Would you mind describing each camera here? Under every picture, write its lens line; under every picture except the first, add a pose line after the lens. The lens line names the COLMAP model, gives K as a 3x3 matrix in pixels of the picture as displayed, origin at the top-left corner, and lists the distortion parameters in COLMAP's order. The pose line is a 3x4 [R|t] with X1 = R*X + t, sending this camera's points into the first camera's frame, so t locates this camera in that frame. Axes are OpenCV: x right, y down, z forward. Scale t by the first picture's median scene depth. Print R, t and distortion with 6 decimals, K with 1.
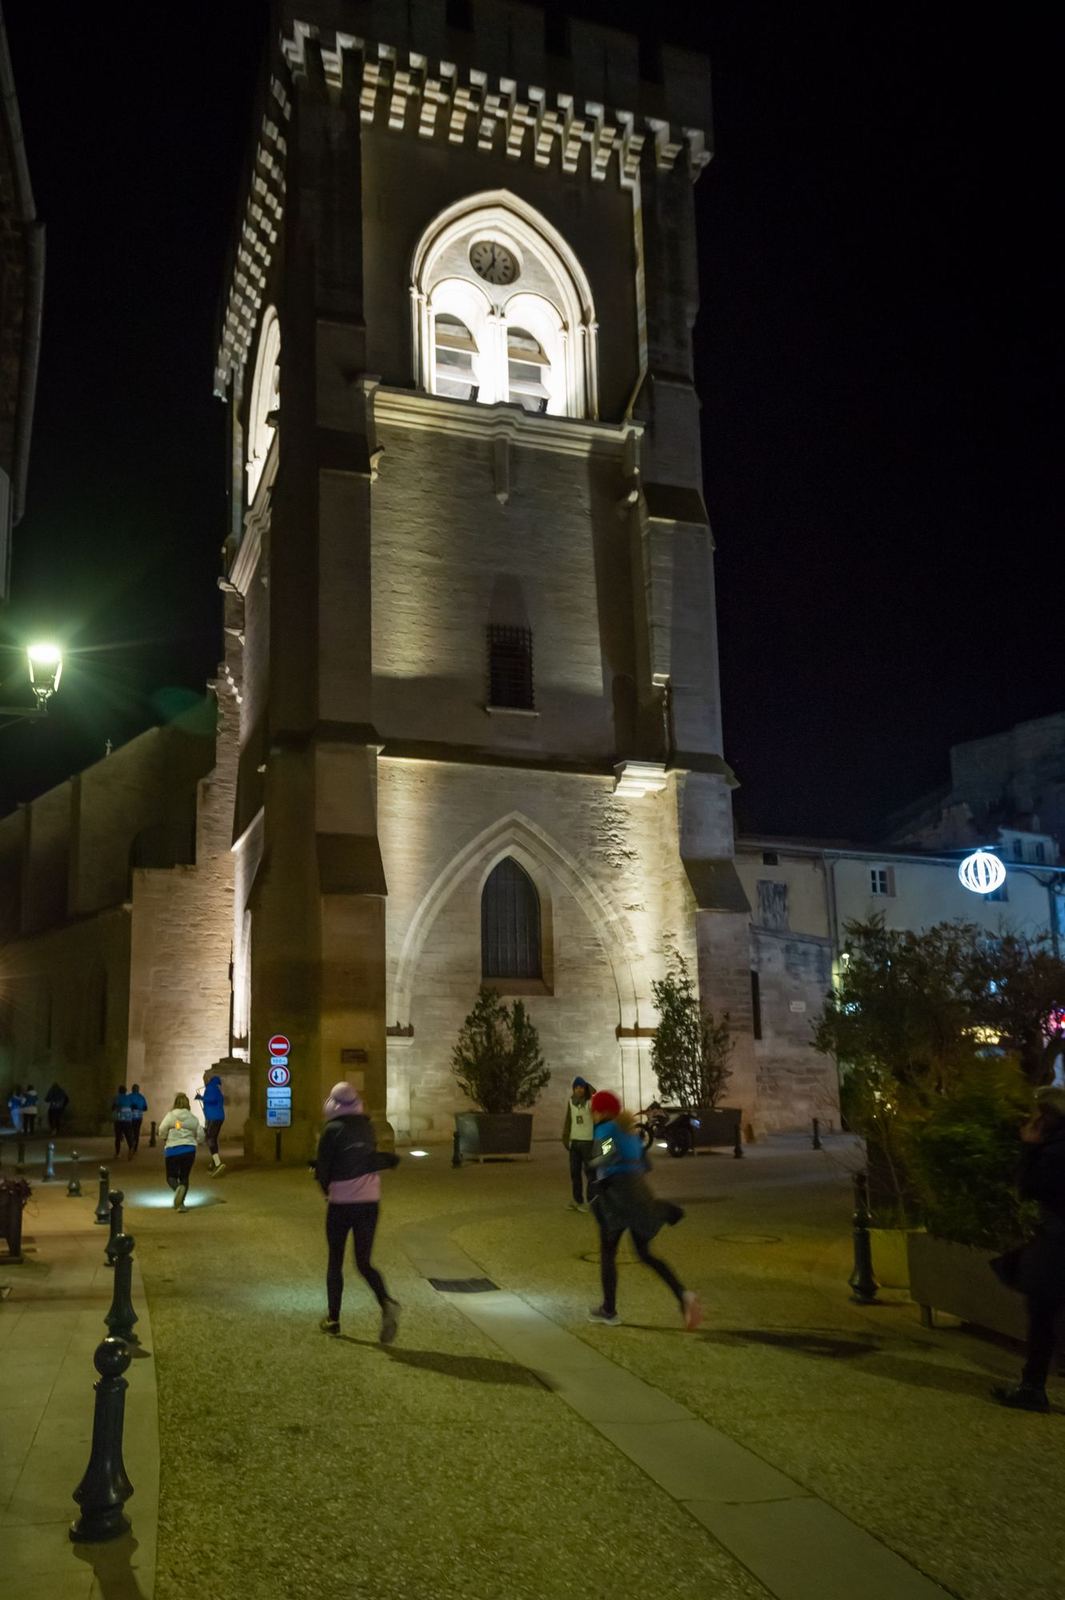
lens RADIAL K [[1131.2, 0, 531.4], [0, 1131.2, 831.8], [0, 0, 1]] dist [0.005726, 0.007339]
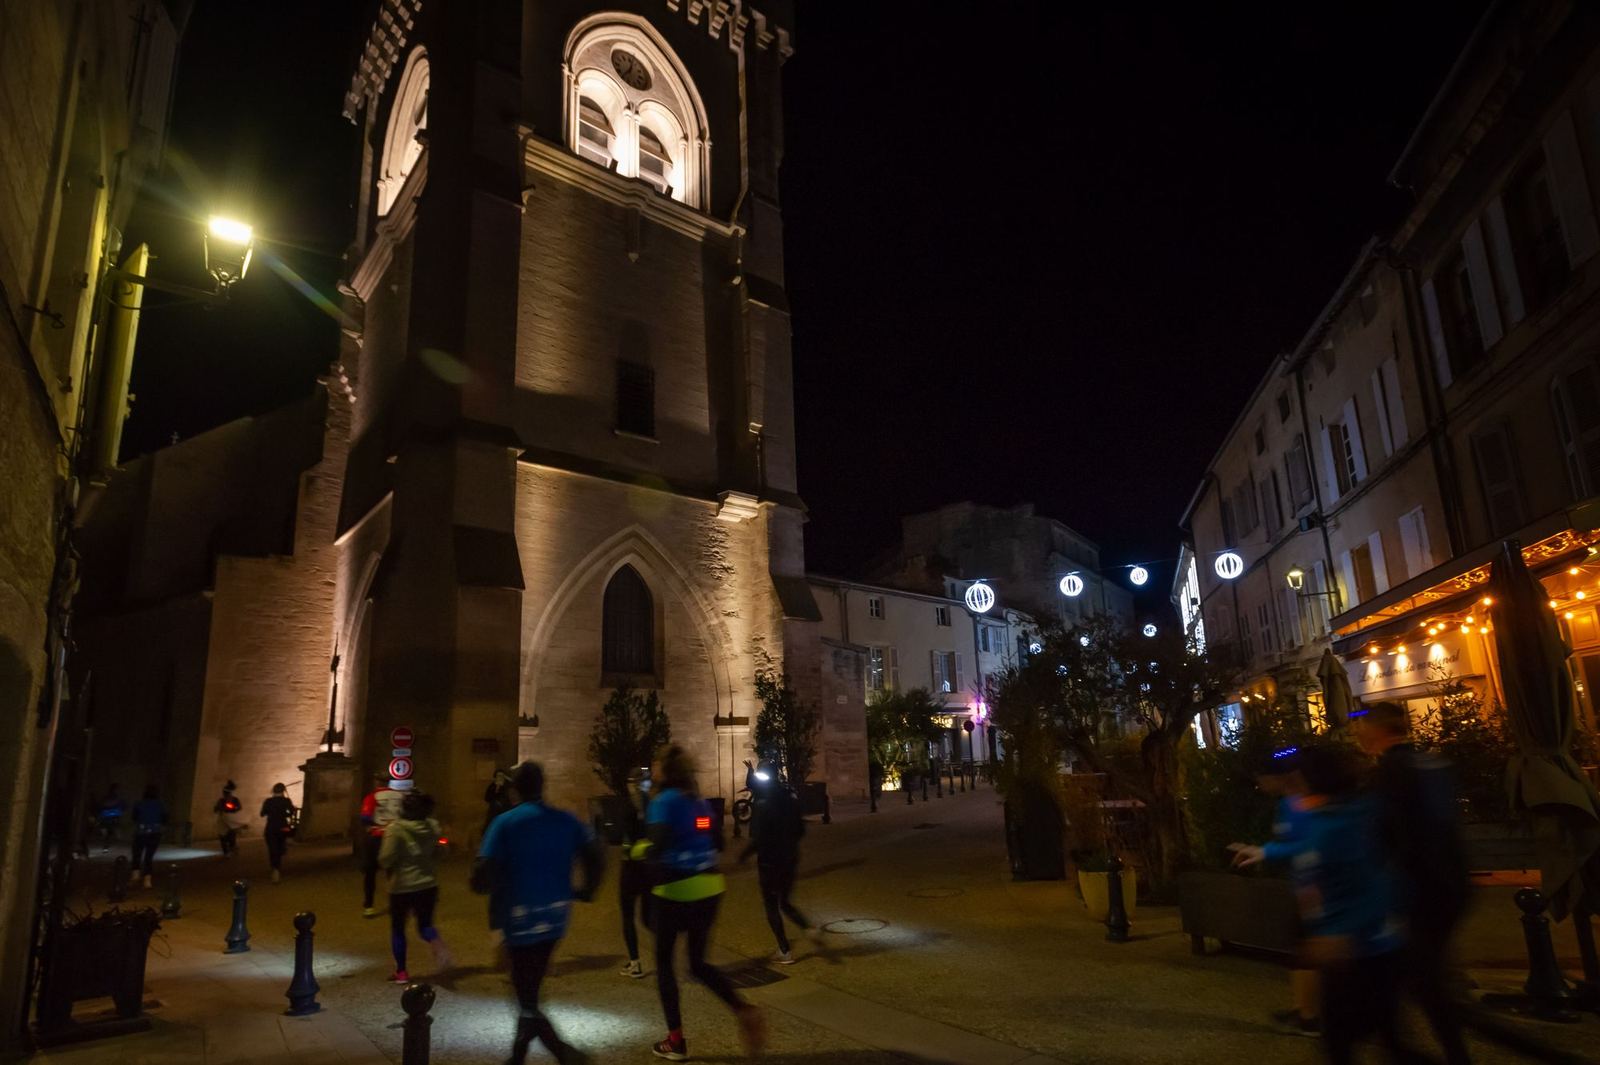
lens RADIAL K [[779.0, 0, 801.6], [0, 779.0, 558.5], [0, 0, 1]] dist [-0.047504, 0.026258]
pose [[0.913803, 0.066803, 0.400627, -0.163782], [-0.044299, 0.996889, -0.065184, 0.056526], [-0.403736, 0.041818, 0.913920, 0.220646]]
